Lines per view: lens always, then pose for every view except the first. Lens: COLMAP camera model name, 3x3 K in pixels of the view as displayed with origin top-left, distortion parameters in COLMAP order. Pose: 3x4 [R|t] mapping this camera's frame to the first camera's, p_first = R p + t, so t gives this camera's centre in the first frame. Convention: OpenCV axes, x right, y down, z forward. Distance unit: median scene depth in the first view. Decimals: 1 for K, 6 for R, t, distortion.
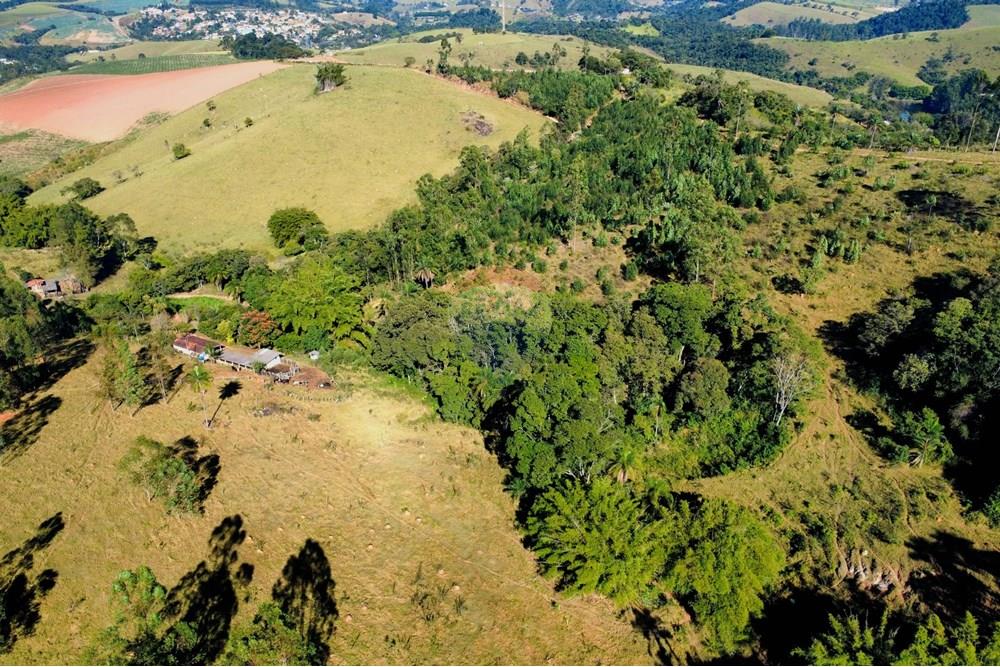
lens RADIAL K [[751.3, 0, 495.7], [0, 751.3, 335.3], [0, 0, 1]] dist [0.005310, -0.004632]
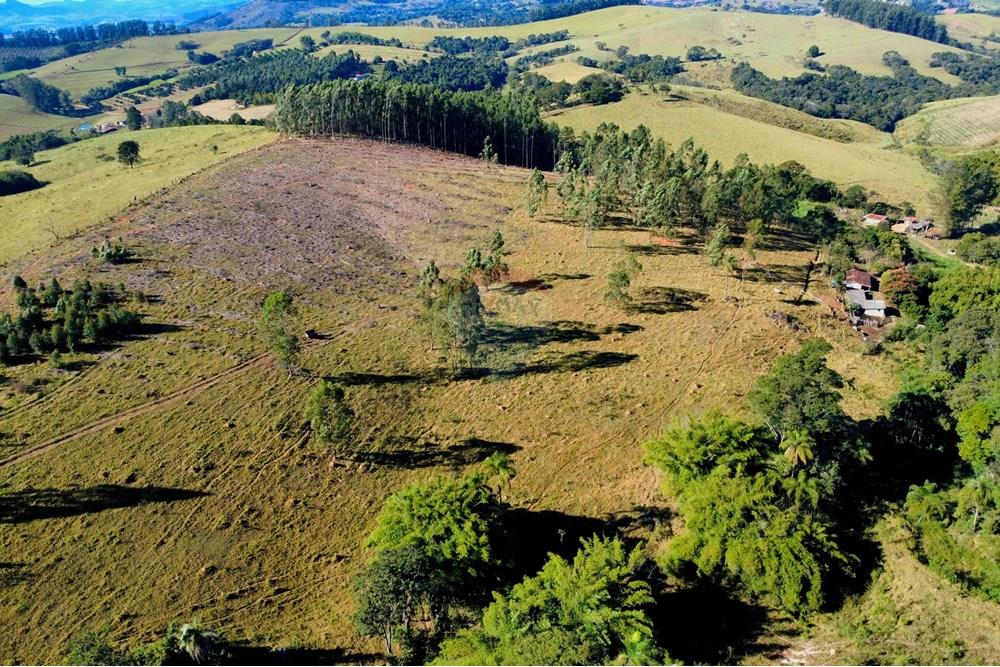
lens RADIAL K [[751.3, 0, 494.8], [0, 751.3, 334.5], [0, 0, 1]] dist [0.005310, -0.004632]
pose [[0.146543, 0.418939, -0.896111, 0.138356], [-0.380003, 0.860224, 0.340019, -0.022024], [0.913303, 0.290697, 0.285257, 0.039402]]
